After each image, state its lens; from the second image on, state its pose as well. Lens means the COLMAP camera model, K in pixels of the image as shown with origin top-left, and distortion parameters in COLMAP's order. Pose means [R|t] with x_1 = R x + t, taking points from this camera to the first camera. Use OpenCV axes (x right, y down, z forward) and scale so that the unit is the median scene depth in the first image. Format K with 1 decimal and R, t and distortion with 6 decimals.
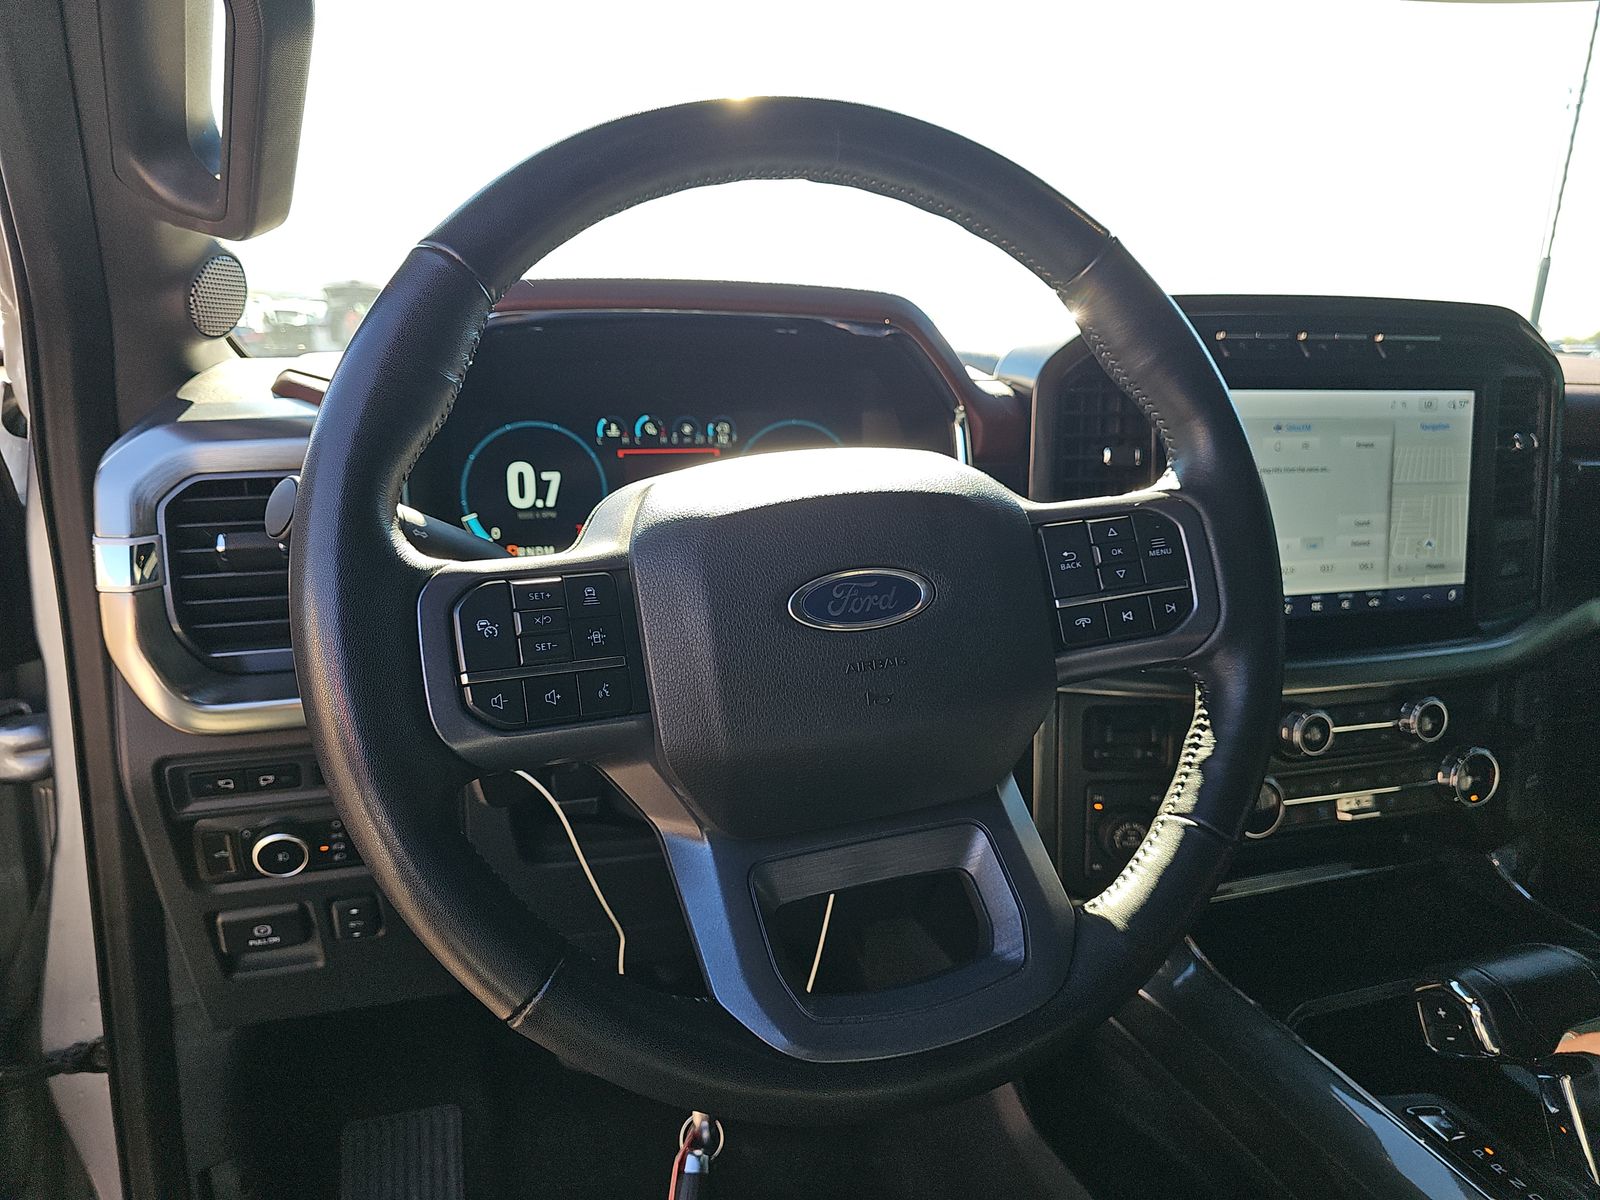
lens RADIAL K [[1104.5, 0, 788.5], [0, 1104.5, 589.5], [0, 0, 1]] dist [0.032268, -0.020360]
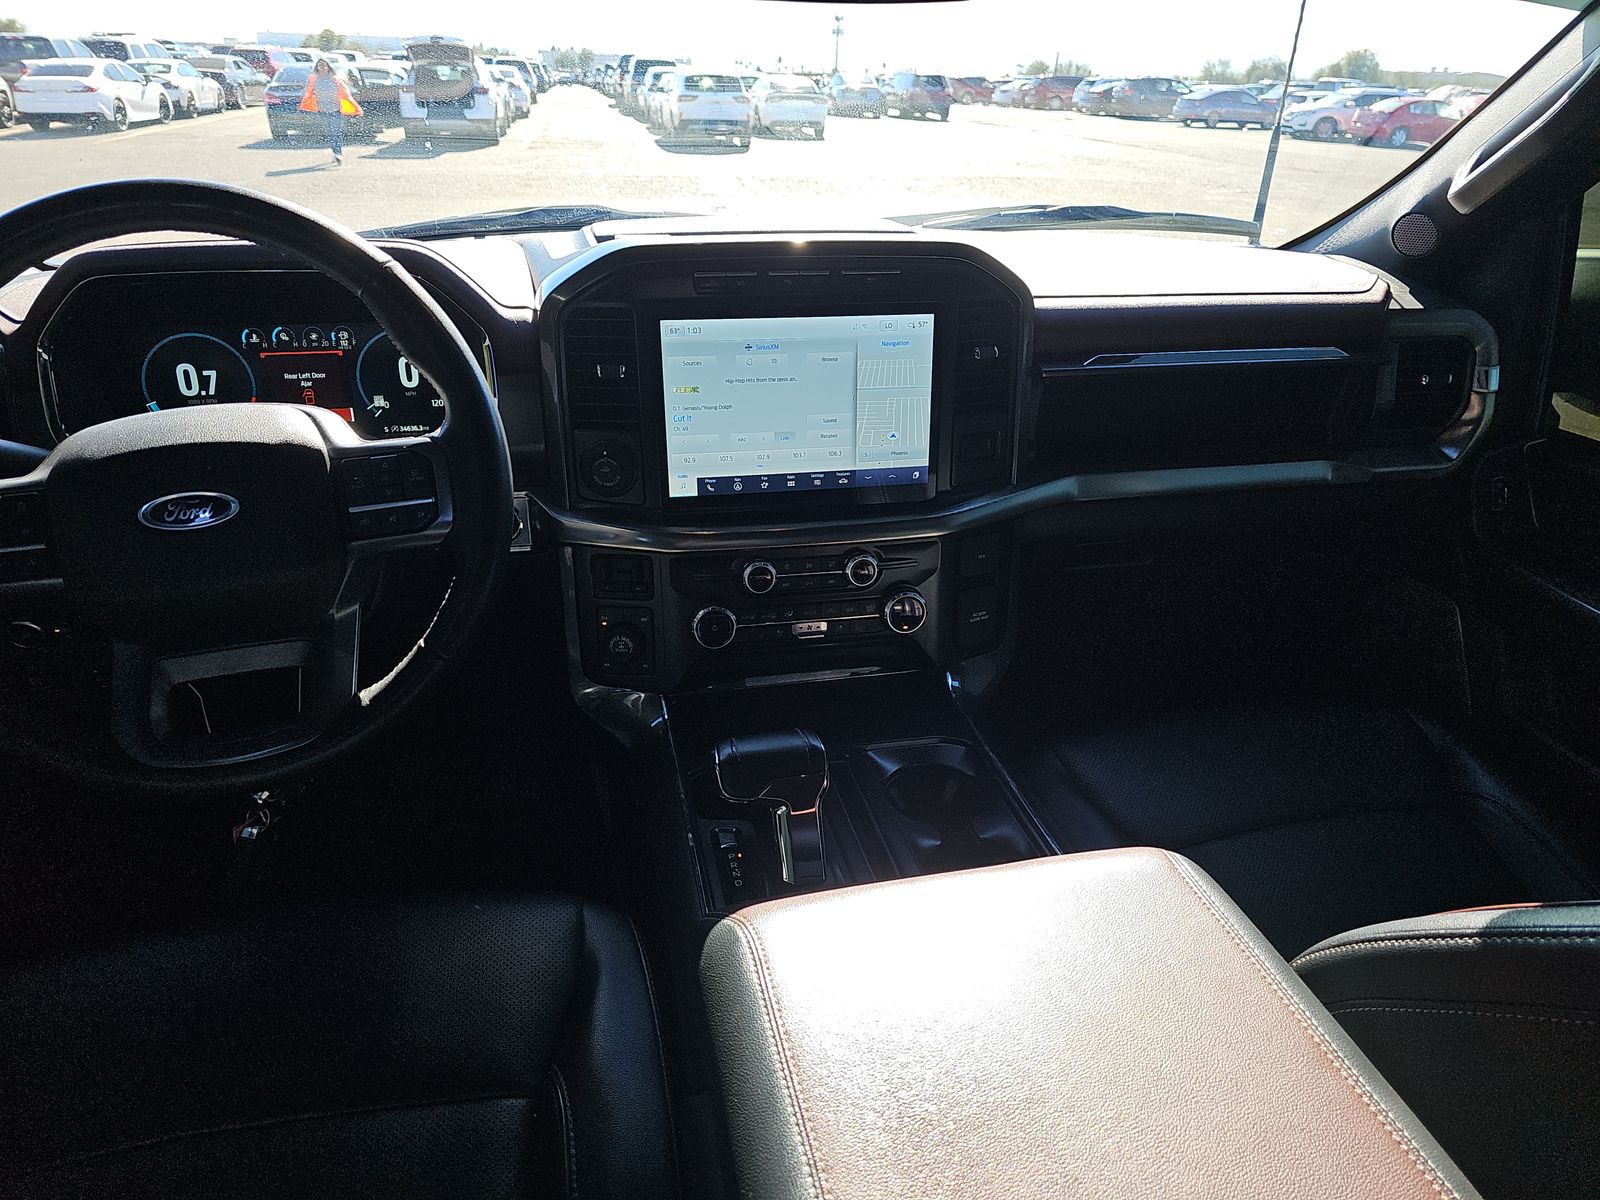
lens RADIAL K [[1104.5, 0, 808.1], [0, 1104.5, 612.9], [0, 0, 1]] dist [0.032268, -0.020360]
pose [[0.994452, 0.045008, -0.095077, 0.649687], [-0.022912, 0.974819, 0.221819, -0.131405], [0.102666, -0.218410, 0.970441, -0.321813]]
